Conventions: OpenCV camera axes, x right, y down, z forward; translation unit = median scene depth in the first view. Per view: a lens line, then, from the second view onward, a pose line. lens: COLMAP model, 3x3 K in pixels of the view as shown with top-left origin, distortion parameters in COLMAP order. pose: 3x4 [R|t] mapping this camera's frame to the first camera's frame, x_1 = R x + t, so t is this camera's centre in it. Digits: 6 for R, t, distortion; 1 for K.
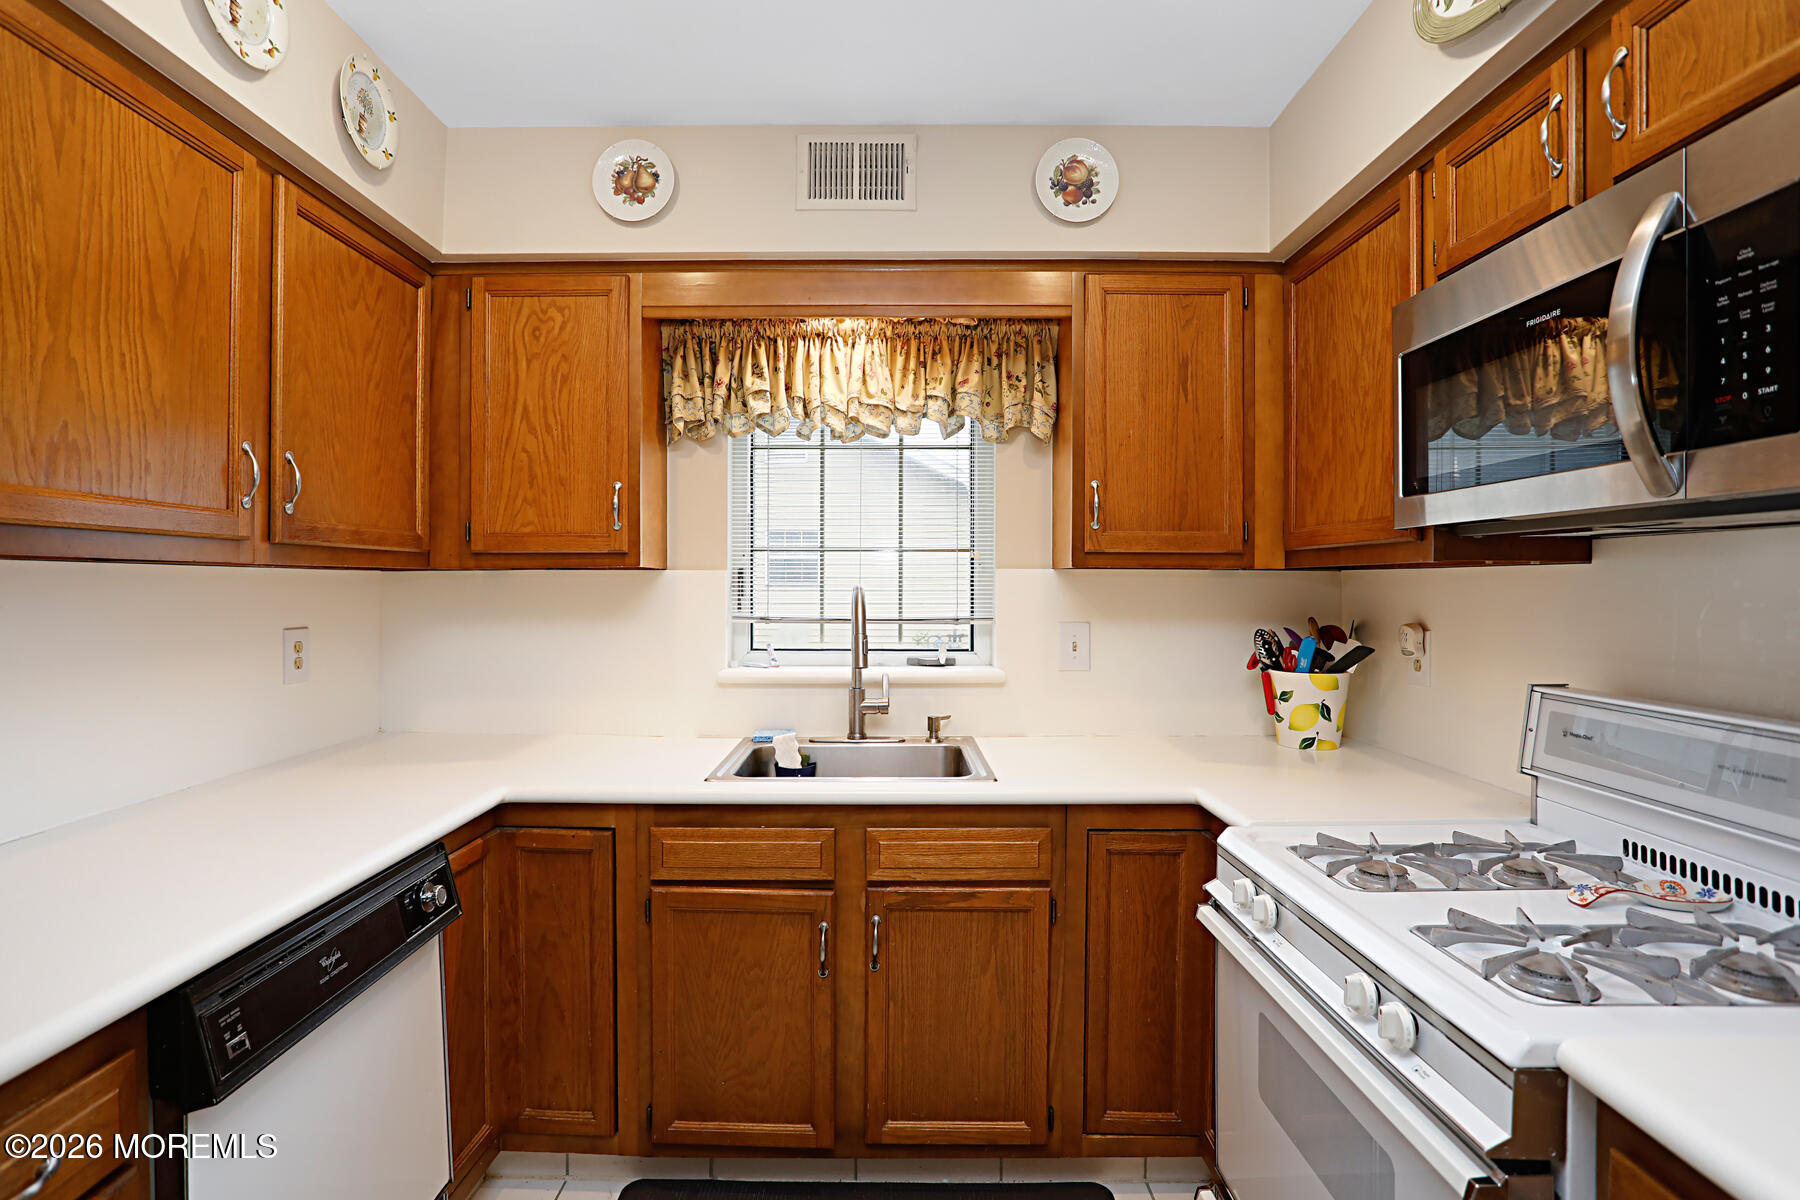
lens RADIAL K [[880.8, 0, 900.0], [0, 880.8, 600.0], [0, 0, 1]] dist [-0.027860, 0.000190]
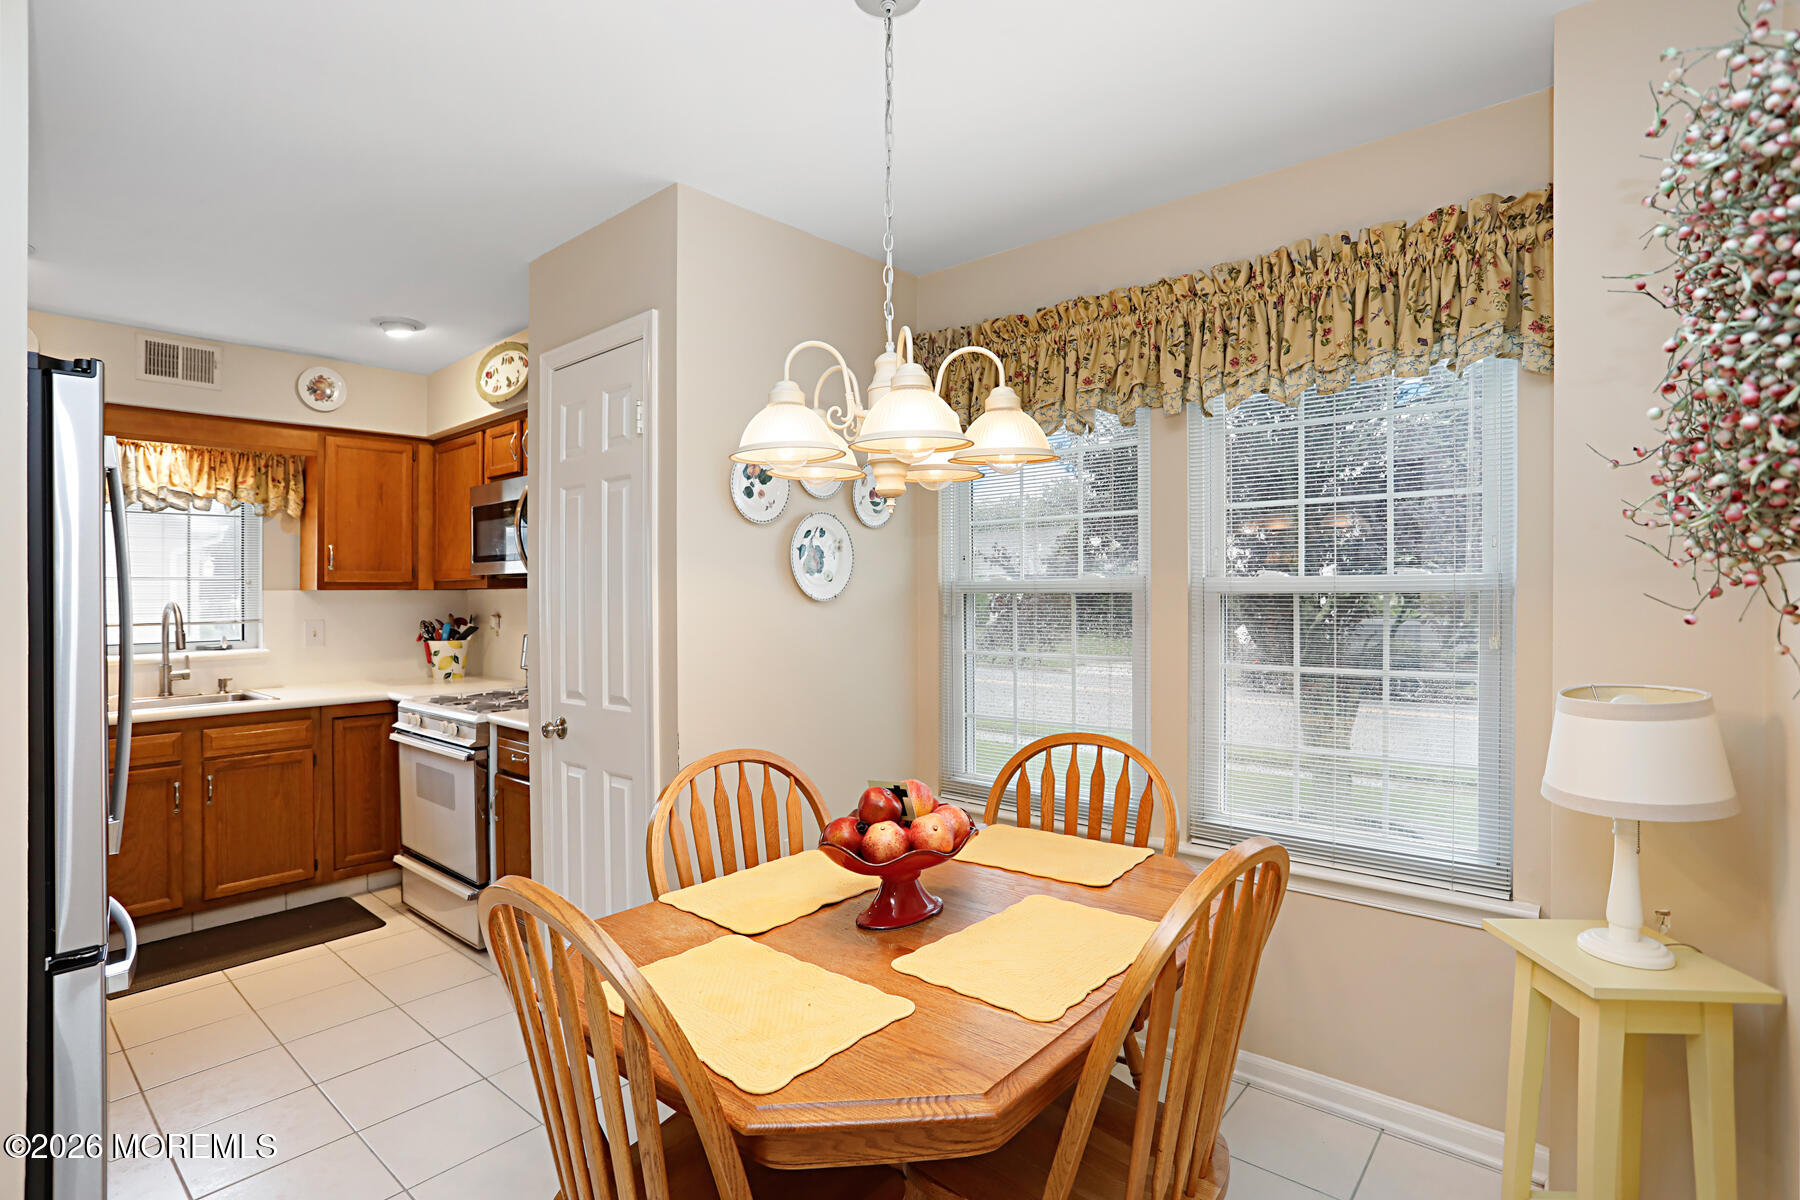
lens RADIAL K [[883.2, 0, 887.9], [0, 883.2, 571.4], [0, 0, 1]] dist [-0.060253, 0.025252]
pose [[0.665865, 0.006090, 0.746047, -0.371851], [0.025021, 0.999222, -0.030489, 0.010025], [-0.745653, 0.038968, 0.665195, -1.144011]]
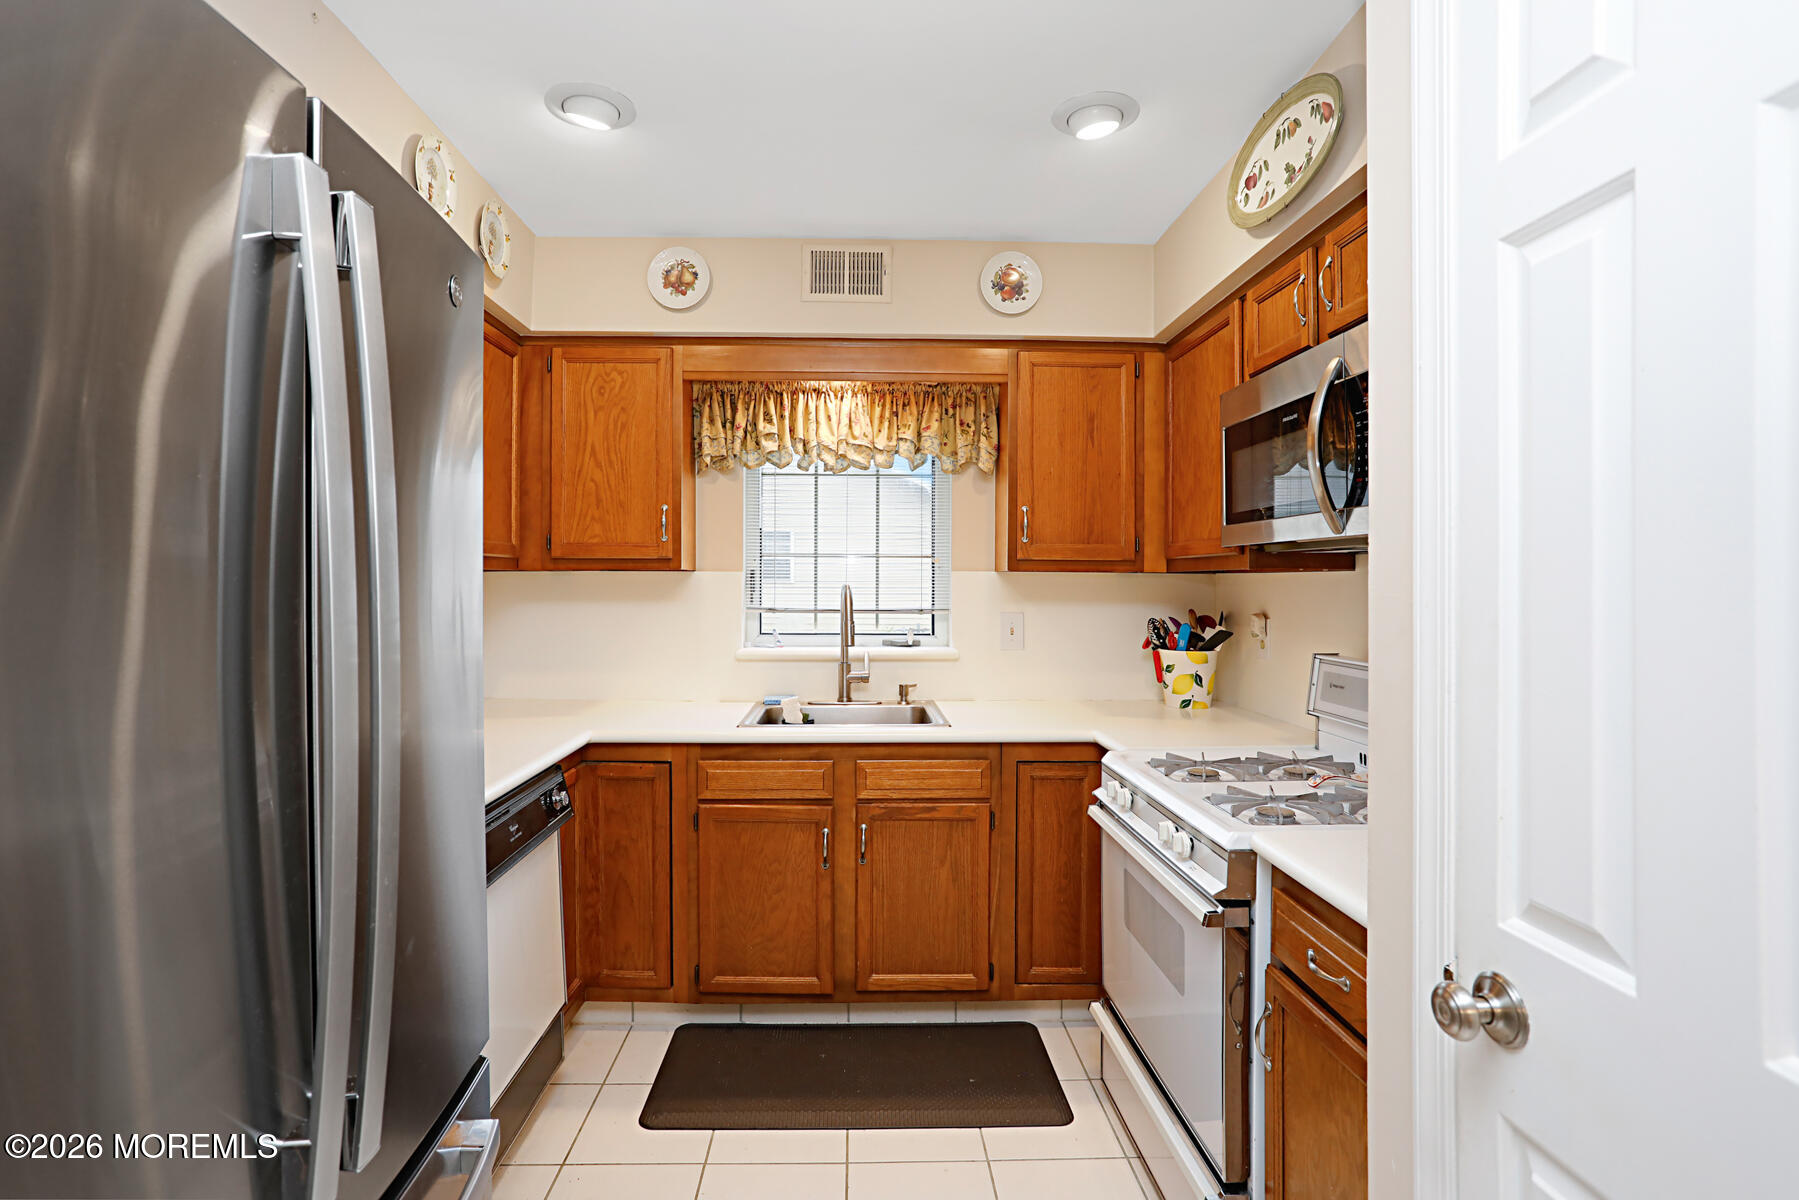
lens RADIAL K [[882.0, 0, 881.7], [0, 882.0, 582.3], [0, 0, 1]] dist [-0.056814, 0.024293]
pose [[0.999675, 0.002352, 0.025379, -0.029513], [-0.001885, 0.999829, -0.018421, 0.005491], [-0.025418, 0.018367, 0.999508, -0.326261]]
